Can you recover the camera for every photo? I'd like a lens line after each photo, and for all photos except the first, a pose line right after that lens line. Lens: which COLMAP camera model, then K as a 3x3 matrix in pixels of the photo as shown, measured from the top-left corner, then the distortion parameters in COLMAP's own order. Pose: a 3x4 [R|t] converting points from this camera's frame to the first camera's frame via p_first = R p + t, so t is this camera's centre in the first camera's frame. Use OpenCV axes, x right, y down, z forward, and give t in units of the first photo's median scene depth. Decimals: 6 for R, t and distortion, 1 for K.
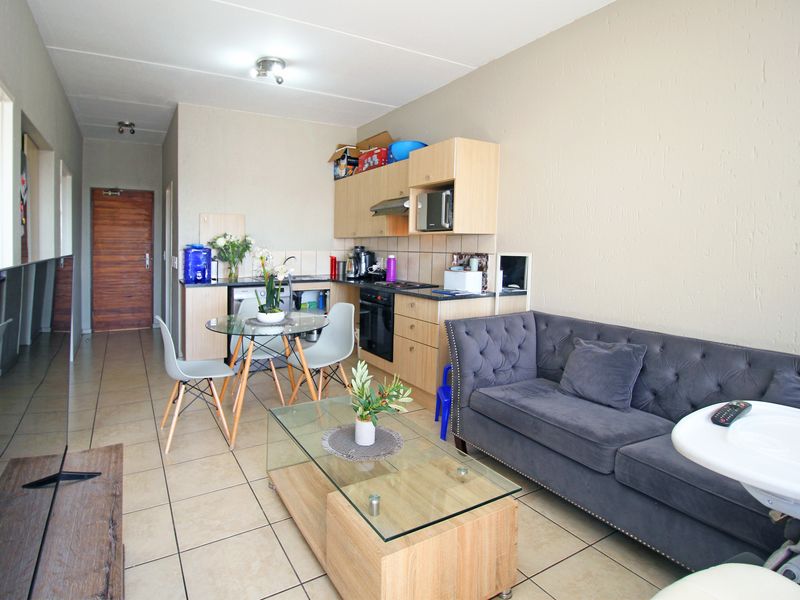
lens RADIAL K [[438.4, 0, 400.6], [0, 438.4, 295.0], [0, 0, 1]] dist [-0.002320, -0.012165]
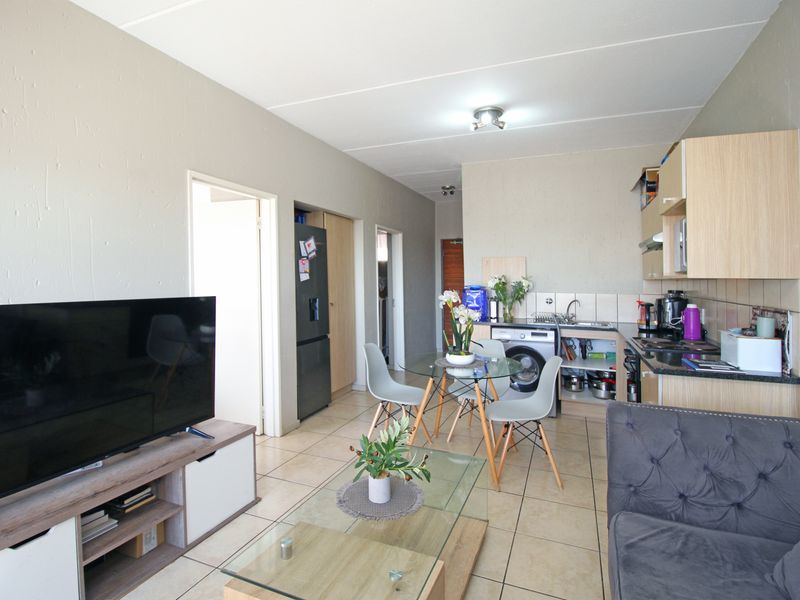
lens RADIAL K [[438.4, 0, 399.3], [0, 438.4, 305.4], [0, 0, 1]] dist [-0.002320, -0.012165]
pose [[0.594315, 0.053008, -0.802484, 0.351384], [-0.101453, 0.994796, -0.009425, -0.040901], [0.797808, 0.087015, 0.596600, 0.214587]]
